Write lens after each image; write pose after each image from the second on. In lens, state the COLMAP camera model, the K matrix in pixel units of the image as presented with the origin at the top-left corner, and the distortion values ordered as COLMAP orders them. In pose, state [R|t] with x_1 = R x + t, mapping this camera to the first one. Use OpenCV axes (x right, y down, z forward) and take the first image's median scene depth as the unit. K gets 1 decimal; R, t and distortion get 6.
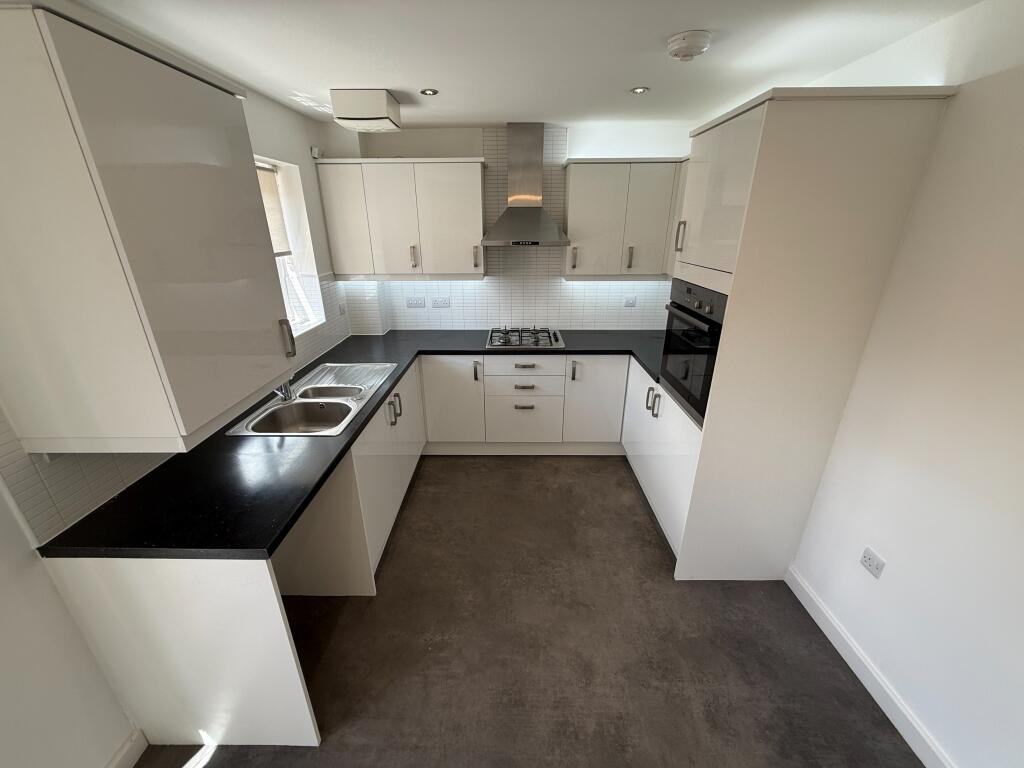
lens RADIAL K [[407.5, 0, 510.2], [0, 407.5, 385.4], [0, 0, 1]] dist [0.000593, 0.000132]
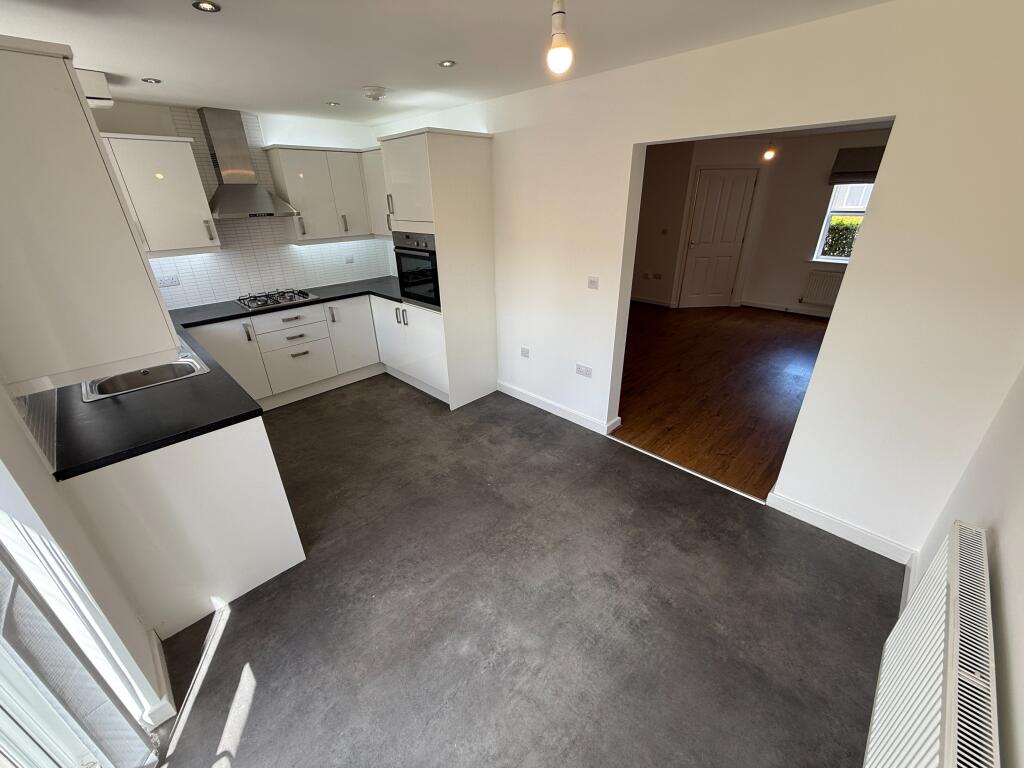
lens RADIAL K [[407.5, 0, 510.2], [0, 407.5, 385.4], [0, 0, 1]] dist [0.000593, 0.000132]
pose [[0.695634, -0.312759, 0.646742, -0.378570], [0.280883, 0.947004, 0.155846, 0.141631], [-0.661209, 0.073247, 0.746617, -0.336916]]
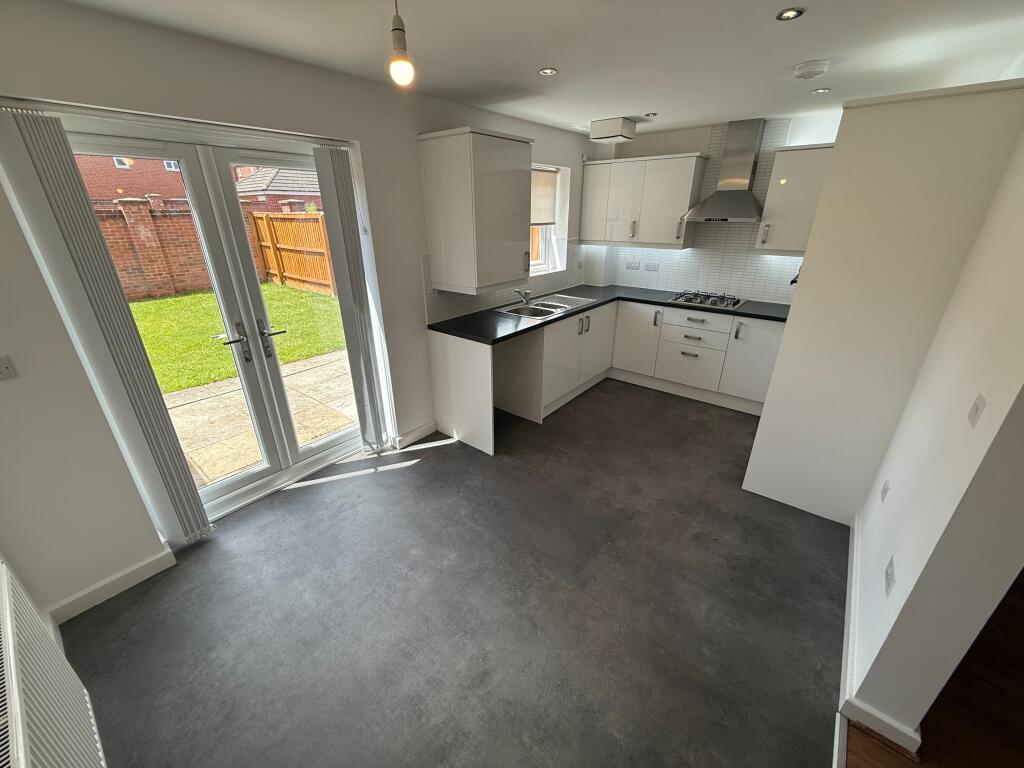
lens RADIAL K [[407.5, 0, 510.2], [0, 407.5, 385.4], [0, 0, 1]] dist [0.000593, 0.000132]
pose [[0.783703, 0.247016, -0.569907, 0.373947], [-0.230668, 0.967650, 0.102209, 0.159495], [0.576717, 0.051358, 0.815328, -0.355799]]
